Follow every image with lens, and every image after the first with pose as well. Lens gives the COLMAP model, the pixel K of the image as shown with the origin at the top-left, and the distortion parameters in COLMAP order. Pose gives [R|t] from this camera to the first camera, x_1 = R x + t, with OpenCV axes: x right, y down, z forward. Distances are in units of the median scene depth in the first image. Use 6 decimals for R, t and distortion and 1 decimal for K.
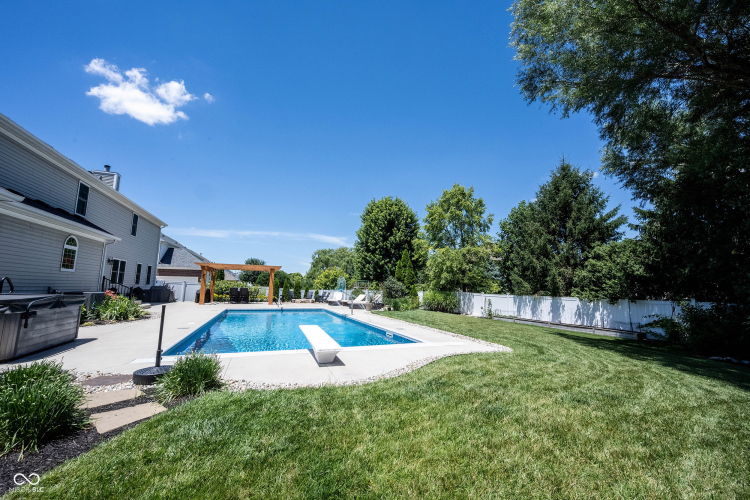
lens RADIAL K [[294.9, 0, 373.7], [0, 294.9, 250.3], [0, 0, 1]] dist [-0.004009, -0.000430]
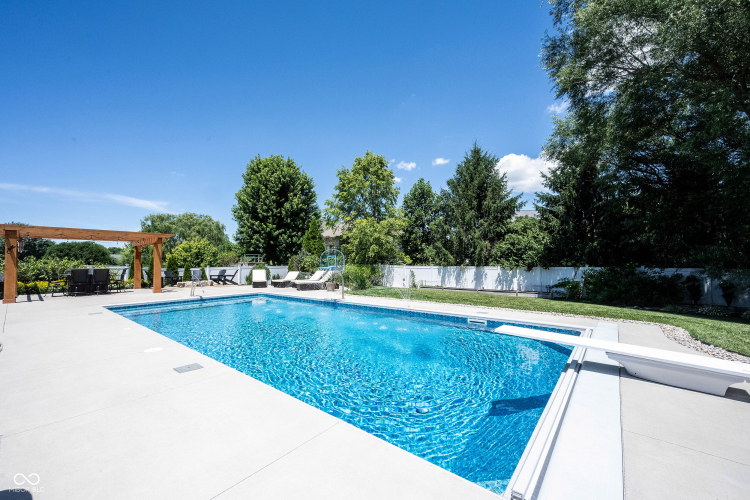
lens RADIAL K [[294.9, 0, 374.8], [0, 294.9, 251.4], [0, 0, 1]] dist [-0.004009, -0.000430]
pose [[0.868657, -0.007528, 0.495356, -0.244051], [-0.039973, 0.995559, 0.085226, 0.017445], [-0.493798, -0.093833, 0.864499, 0.196584]]
